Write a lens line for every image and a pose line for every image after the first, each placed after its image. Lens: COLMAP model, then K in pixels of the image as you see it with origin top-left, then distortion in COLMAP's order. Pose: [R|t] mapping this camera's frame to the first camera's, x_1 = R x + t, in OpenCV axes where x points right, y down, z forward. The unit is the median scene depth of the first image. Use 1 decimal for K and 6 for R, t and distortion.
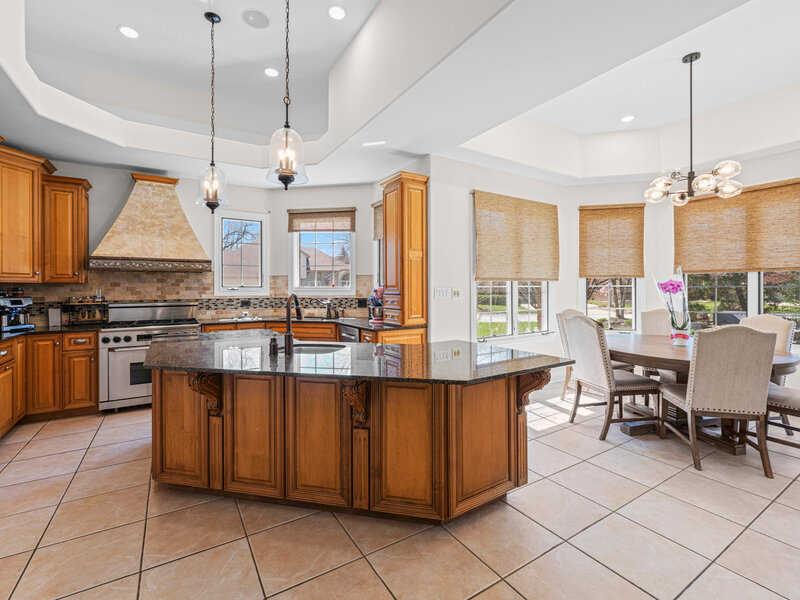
lens RADIAL K [[369.4, 0, 402.1], [0, 369.4, 289.8], [0, 0, 1]] dist [0.000565, -0.000368]
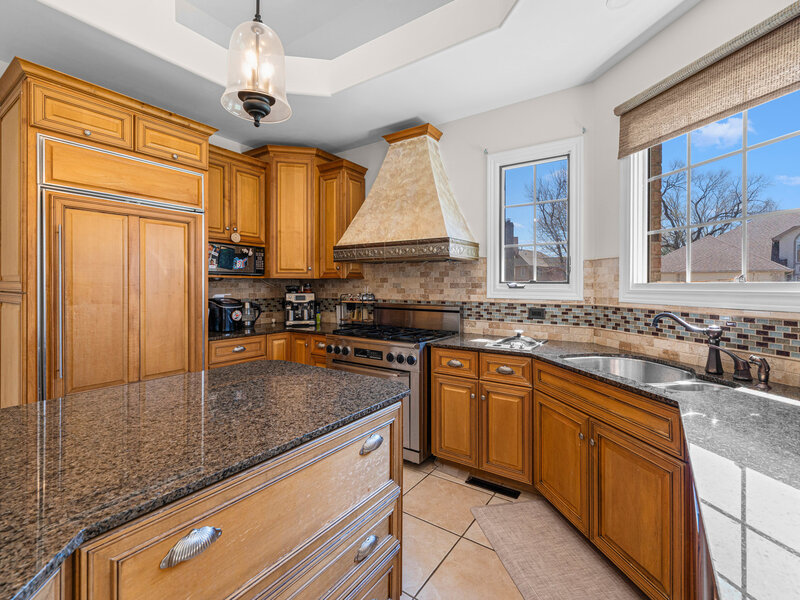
lens RADIAL K [[369.4, 0, 397.0], [0, 369.4, 286.6], [0, 0, 1]] dist [0.000565, -0.000368]
pose [[0.386551, 0.006357, -0.922246, -0.002486], [-0.010299, 0.999944, 0.002576, -0.001735], [0.922211, 0.008503, 0.386594, 0.606973]]
